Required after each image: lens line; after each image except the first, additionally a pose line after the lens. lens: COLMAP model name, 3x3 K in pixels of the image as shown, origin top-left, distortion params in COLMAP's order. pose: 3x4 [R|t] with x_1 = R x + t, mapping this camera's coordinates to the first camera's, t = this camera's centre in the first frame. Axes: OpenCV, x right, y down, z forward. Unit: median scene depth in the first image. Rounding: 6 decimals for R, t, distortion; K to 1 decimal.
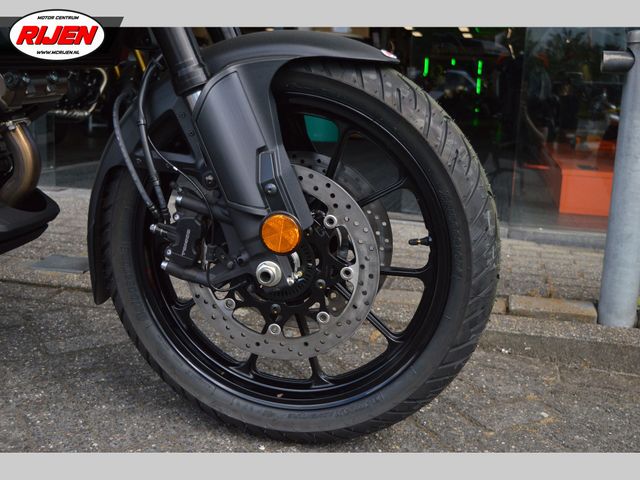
lens RADIAL K [[743.9, 0, 319.5], [0, 743.9, 240.7], [0, 0, 1]] dist [-0.062813, 0.000000]
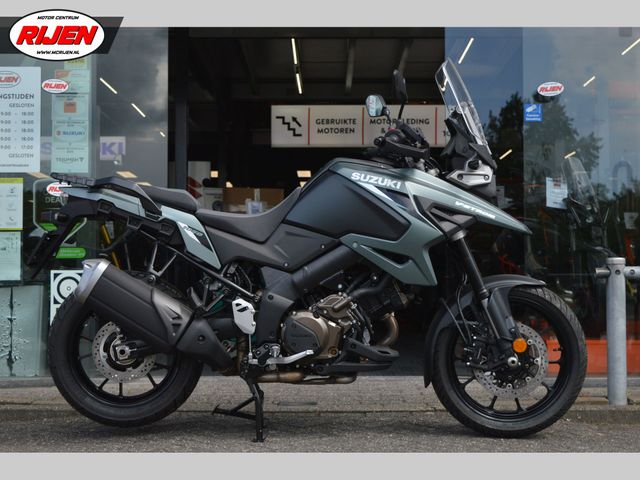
lens RADIAL K [[1255.9, 0, 321.2], [0, 1255.9, 243.1], [0, 0, 1]] dist [0.012745, 0.000000]
pose [[0.969297, -0.033313, 0.243626, -1.741396], [0.086311, 0.973833, -0.210239, 0.495123], [-0.230247, 0.224811, 0.946808, -3.110368]]
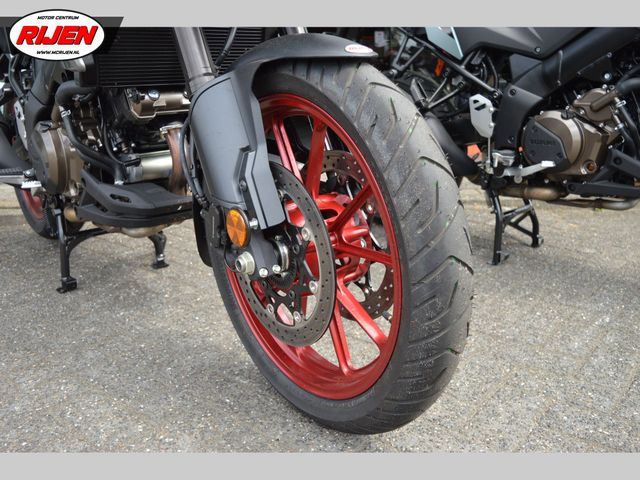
lens RADIAL K [[572.8, 0, 316.7], [0, 572.8, 241.1], [0, 0, 1]] dist [-0.084109, 0.010237]
pose [[0.848988, 0.081444, -0.522098, -0.500228], [-0.085143, 0.996225, 0.016955, 0.184494], [0.521508, 0.030059, 0.852717, -0.563627]]
